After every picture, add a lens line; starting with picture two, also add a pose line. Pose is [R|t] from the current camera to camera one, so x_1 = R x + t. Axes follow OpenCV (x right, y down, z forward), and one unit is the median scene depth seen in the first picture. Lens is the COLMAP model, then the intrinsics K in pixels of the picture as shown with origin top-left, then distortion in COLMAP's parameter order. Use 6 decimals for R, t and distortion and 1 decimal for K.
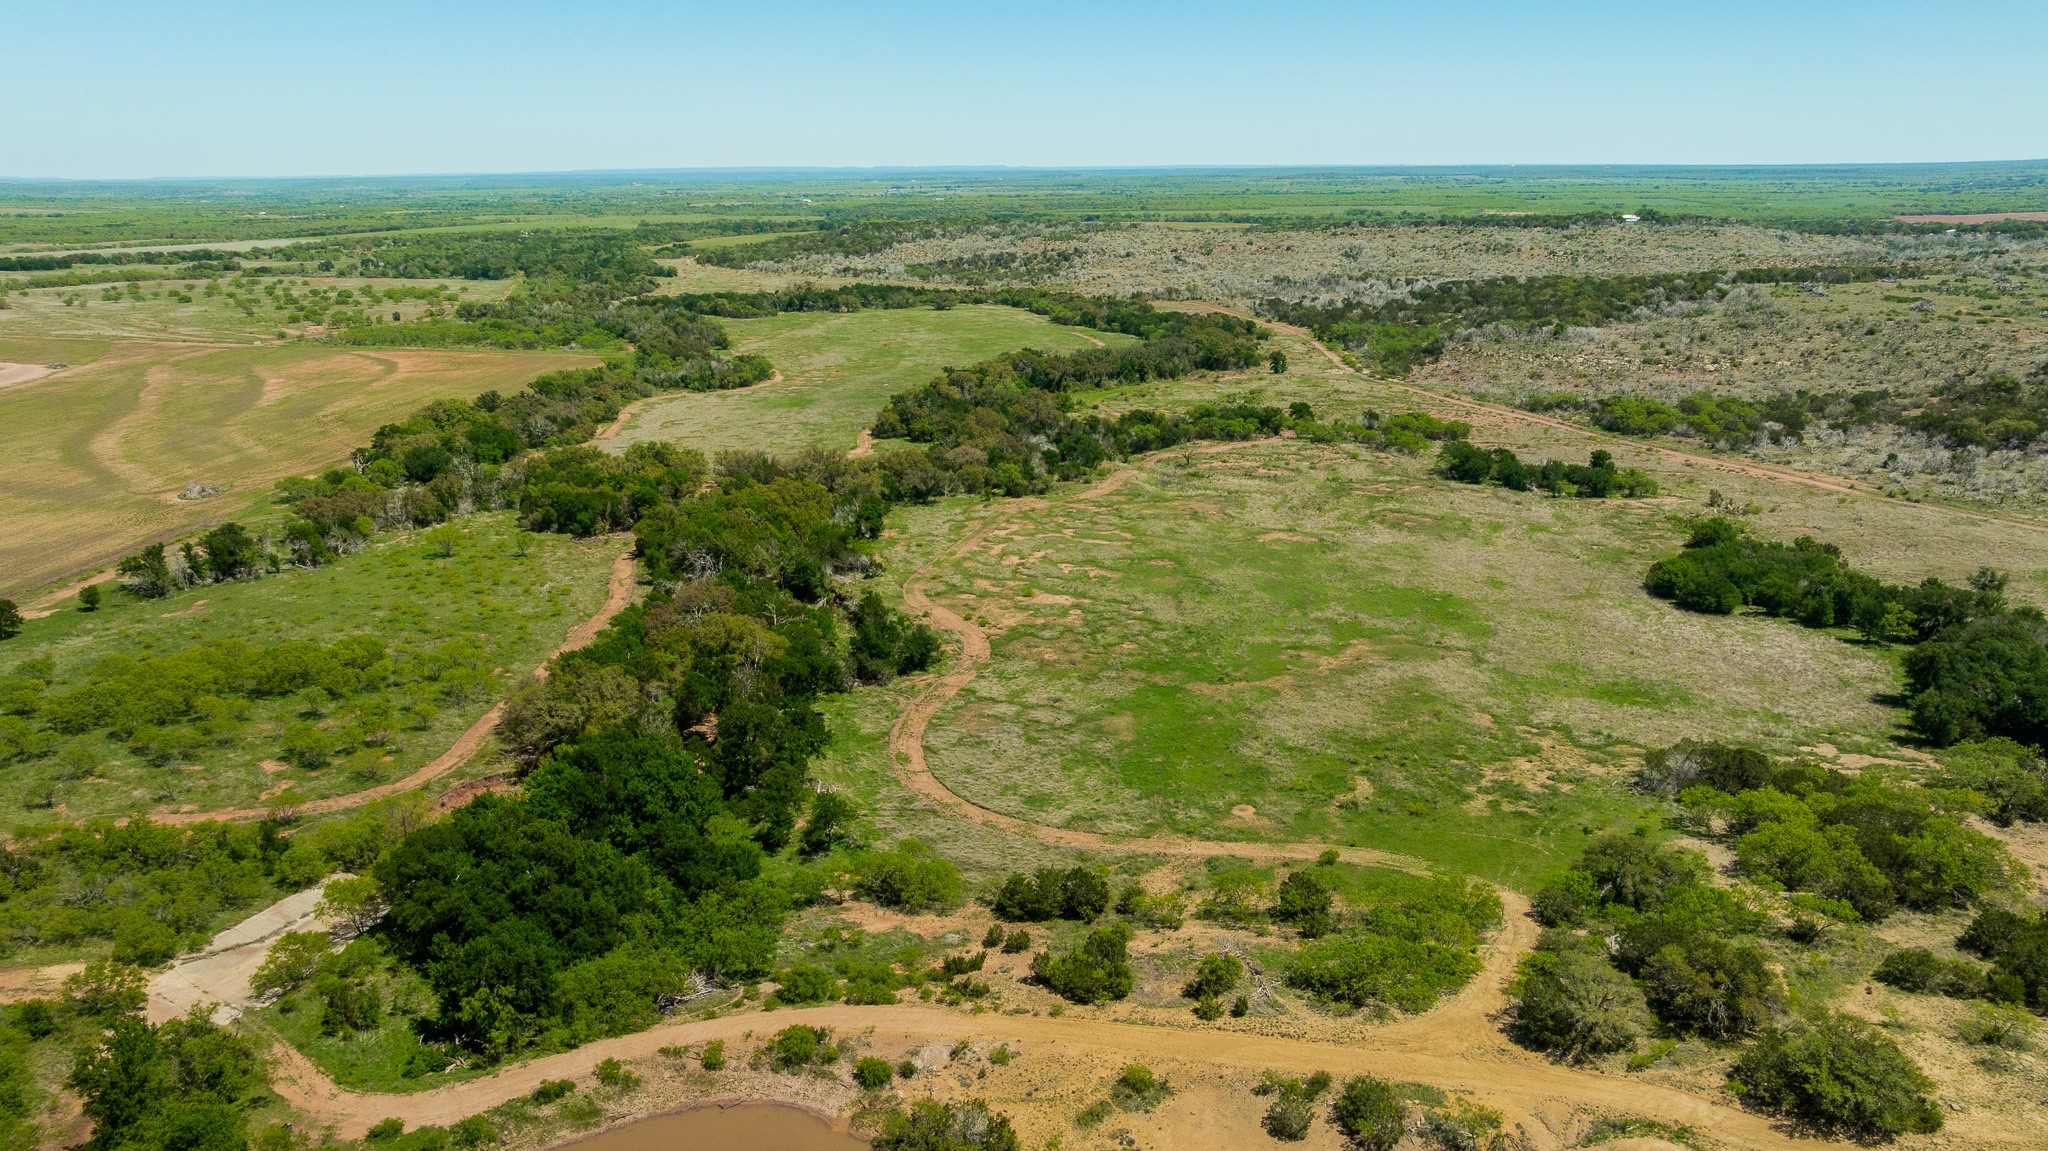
lens RADIAL K [[1433.3, 0, 1019.9], [0, 1433.3, 569.4], [0, 0, 1]] dist [-0.031789, 0.041326]
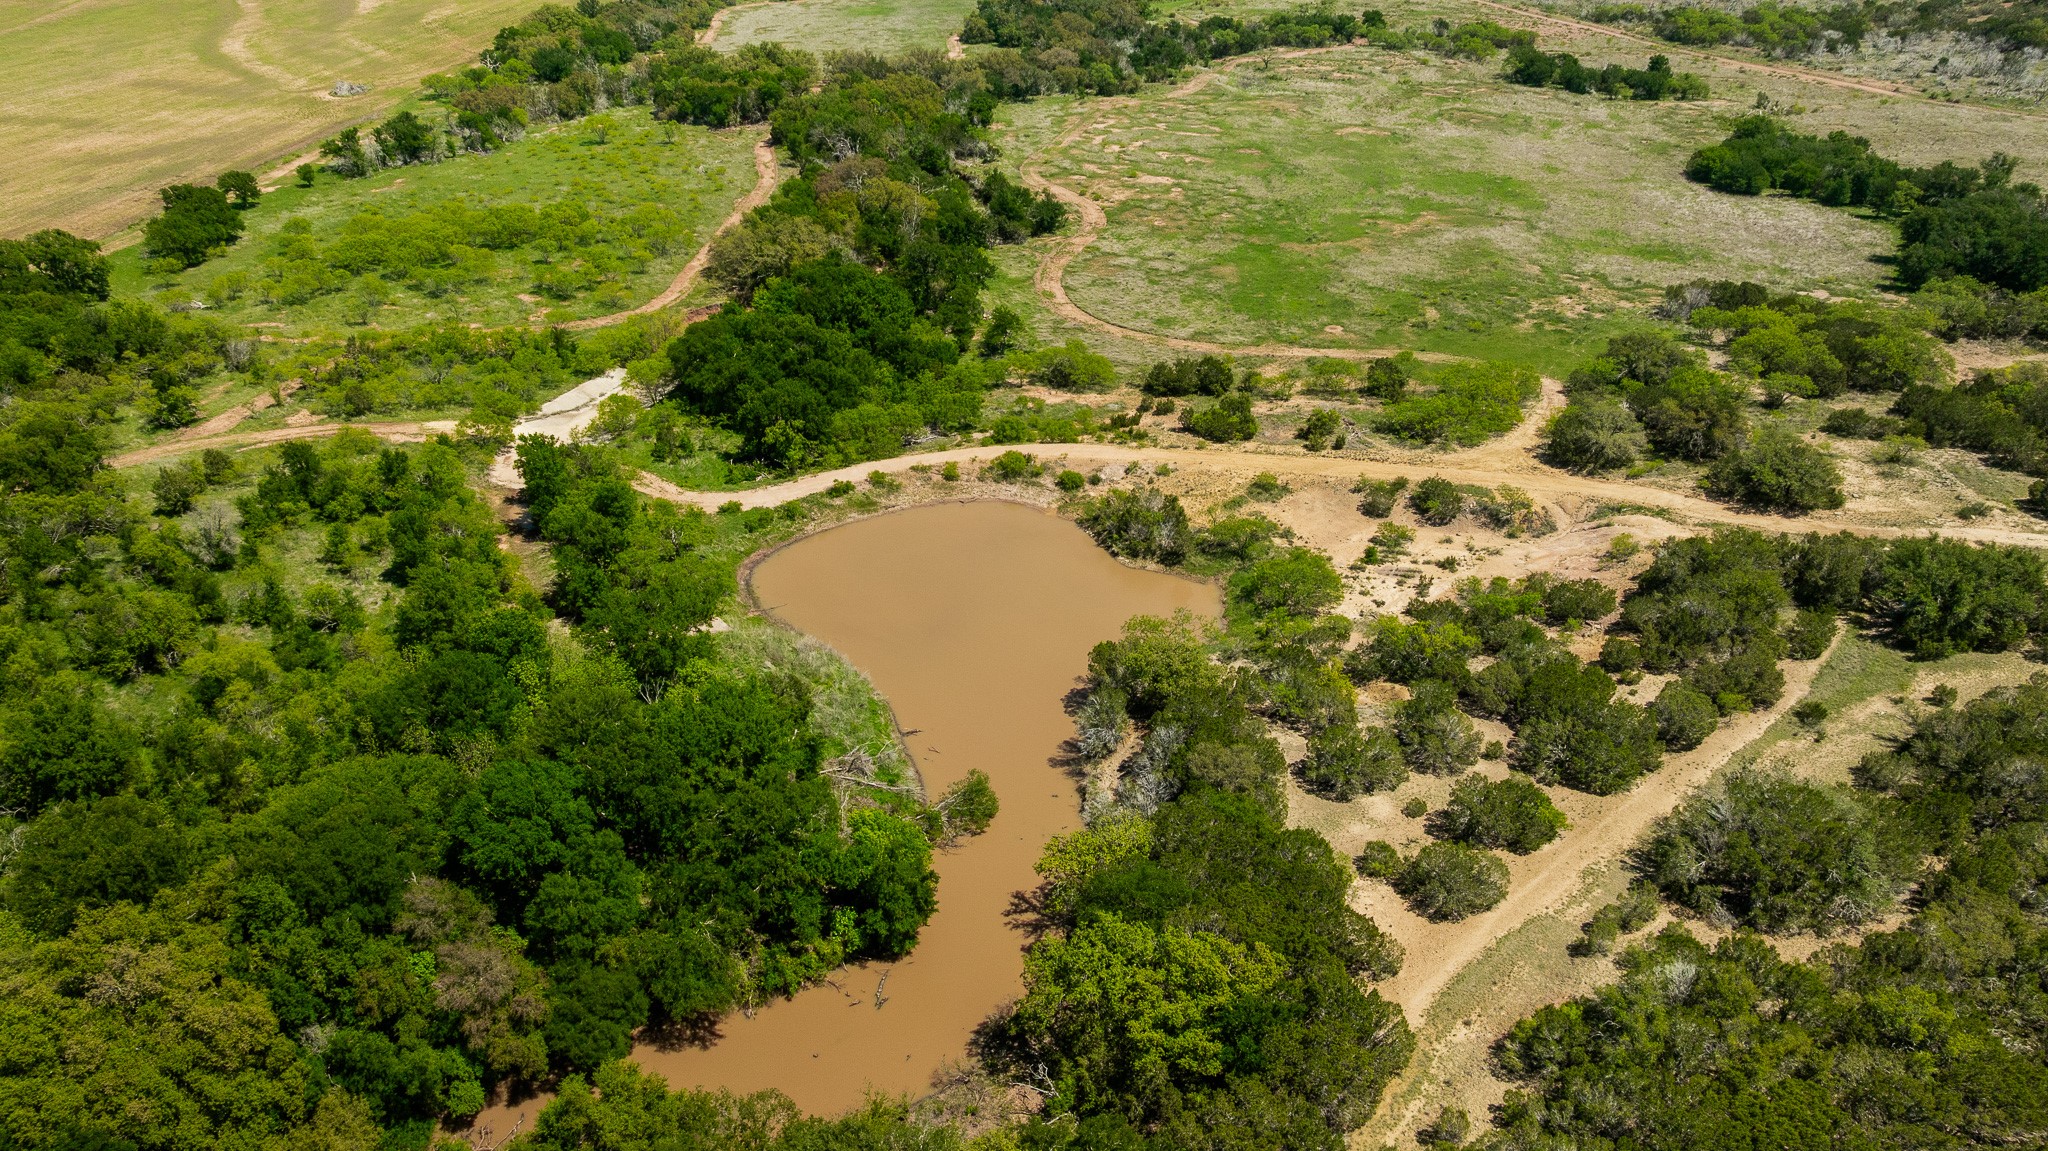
lens RADIAL K [[1433.3, 0, 1014.6], [0, 1433.3, 584.5], [0, 0, 1]] dist [-0.031789, 0.041326]
pose [[0.999763, 0.011725, -0.018370, -0.084526], [-0.006843, 0.969198, 0.246189, 0.071850], [0.020691, -0.246004, 0.969048, -0.230605]]
